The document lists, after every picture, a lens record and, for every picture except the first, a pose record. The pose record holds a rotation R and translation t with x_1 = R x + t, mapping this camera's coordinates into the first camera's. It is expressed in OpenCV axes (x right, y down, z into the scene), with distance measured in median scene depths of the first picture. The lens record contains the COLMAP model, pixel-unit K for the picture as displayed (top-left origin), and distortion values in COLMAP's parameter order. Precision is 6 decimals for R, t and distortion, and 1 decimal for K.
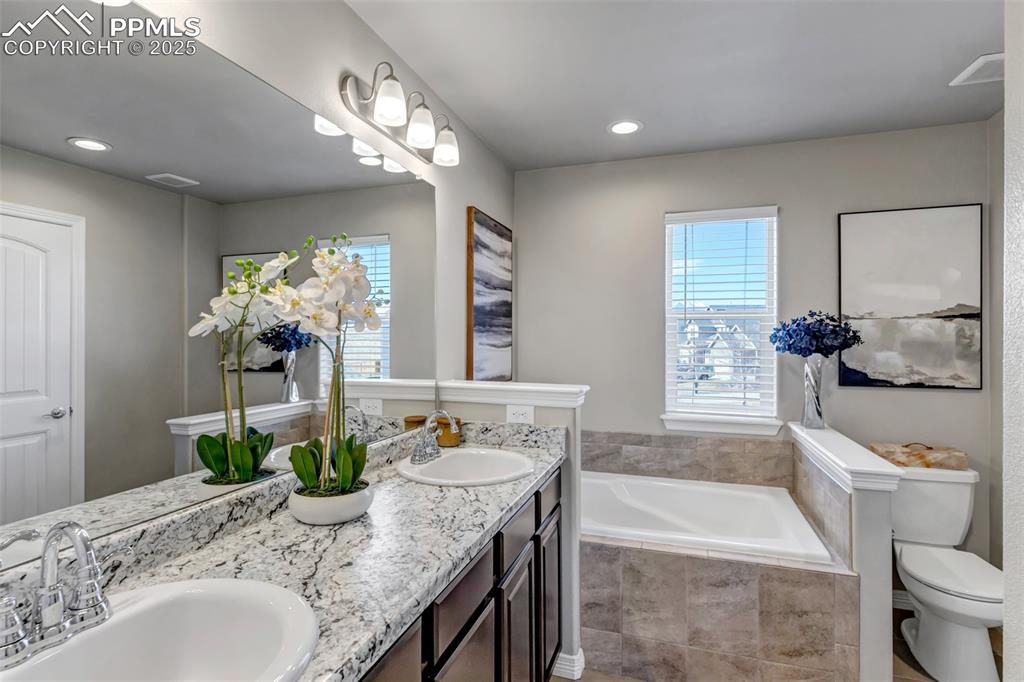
lens RADIAL K [[501.4, 0, 515.3], [0, 501.4, 336.8], [0, 0, 1]] dist [-0.001369, -0.000366]
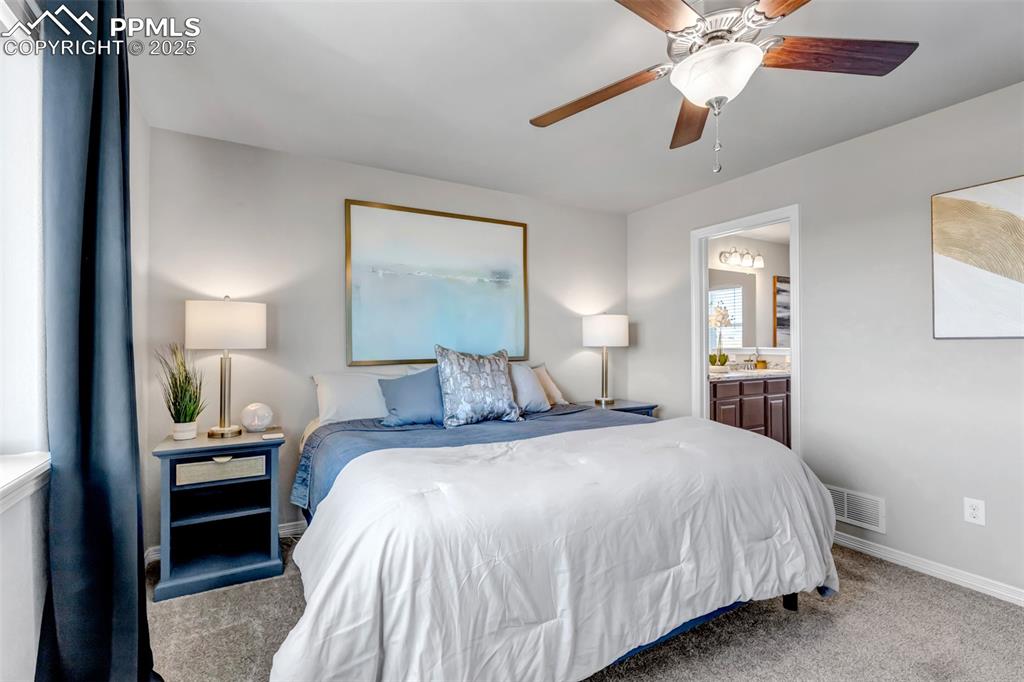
lens RADIAL K [[462.5, 0, 512.0], [0, 462.5, 341.0], [0, 0, 1]] dist [0.001714, 0.000117]
pose [[0.744497, -0.008841, -0.667567, 0.439102], [0.003536, 0.999951, -0.009300, 0.064449], [0.667616, 0.004563, 0.744492, -1.445669]]
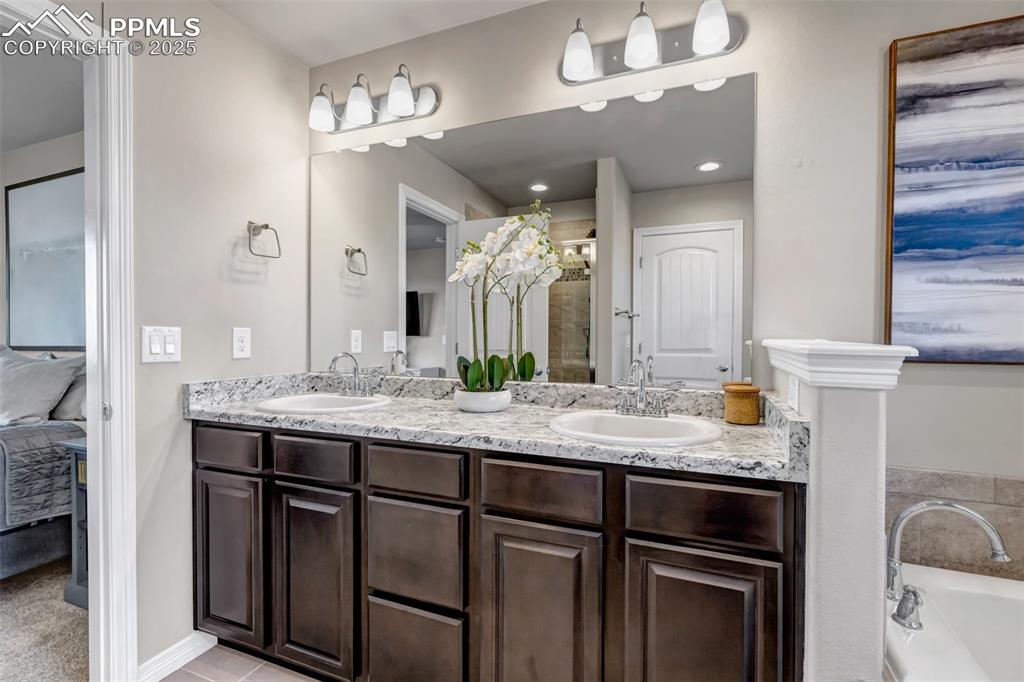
lens RADIAL K [[475.0, 0, 510.0], [0, 475.0, 340.4], [0, 0, 1]] dist [0.001233, 0.000339]
pose [[-0.073615, 0.011277, -0.997223, 0.480005], [-0.001669, 0.999933, 0.011430, 0.073673], [0.997285, 0.002505, -0.073592, 0.590907]]
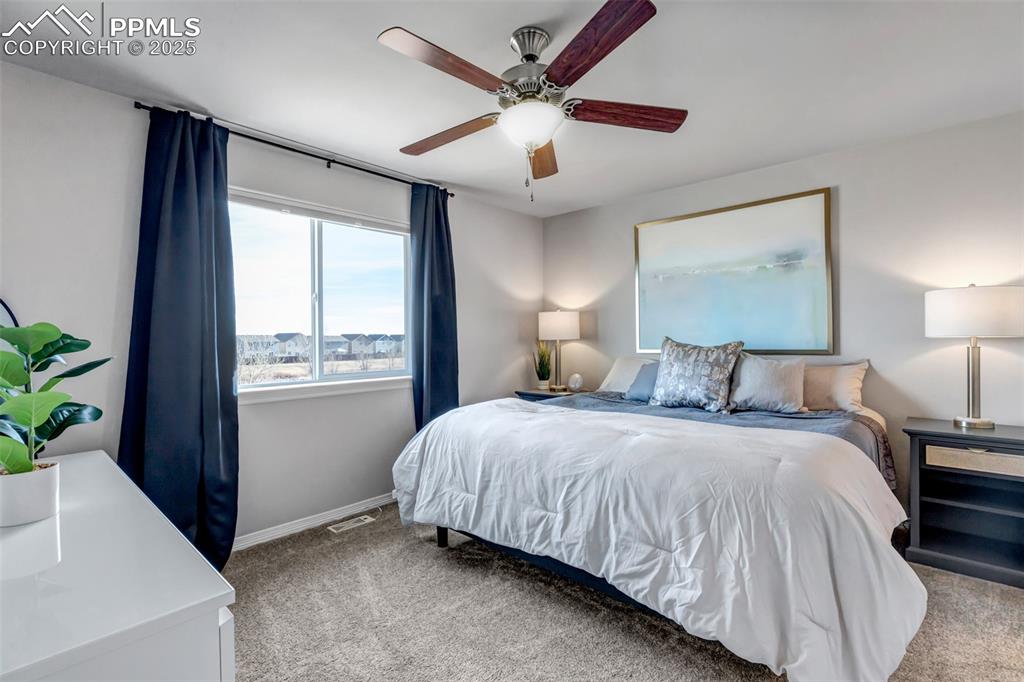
lens RADIAL K [[462.5, 0, 512.0], [0, 462.5, 341.0], [0, 0, 1]] dist [0.001714, 0.000117]
pose [[-0.395040, 0.008694, -0.918623, 0.926896], [0.006301, 0.999957, 0.006753, 0.063042], [0.918642, -0.003121, -0.395078, -0.602392]]
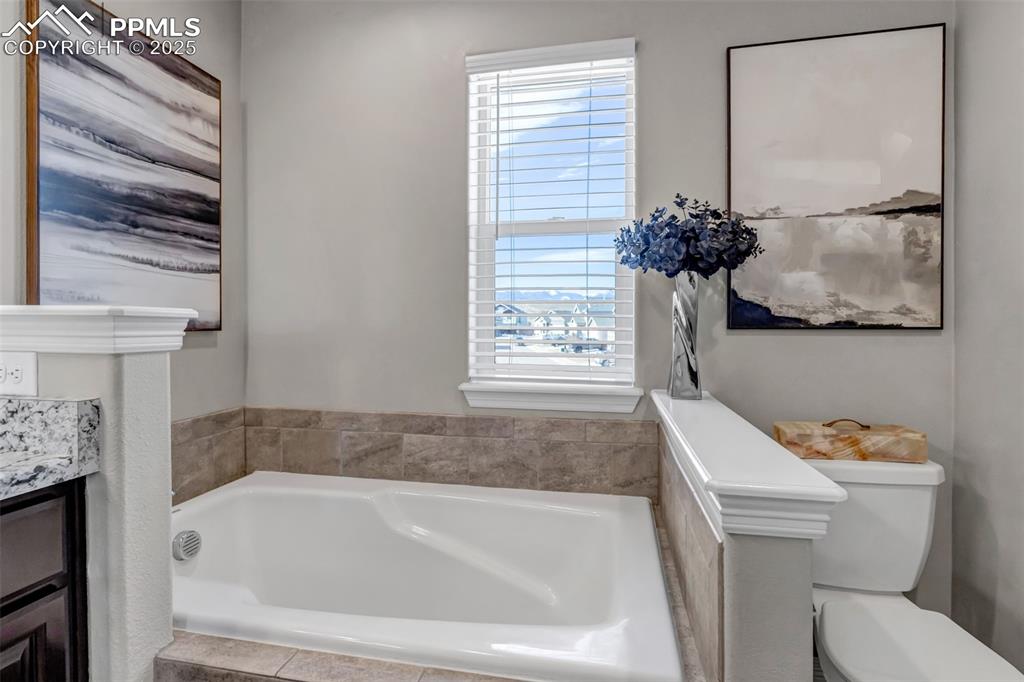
lens RADIAL K [[504.5, 0, 510.6], [0, 504.5, 326.0], [0, 0, 1]] dist [-0.003035, -0.000270]
pose [[0.992589, -0.001107, 0.121512, 0.316899], [0.000243, 0.999975, 0.007128, 0.092284], [-0.121517, -0.007046, 0.992564, 0.432334]]
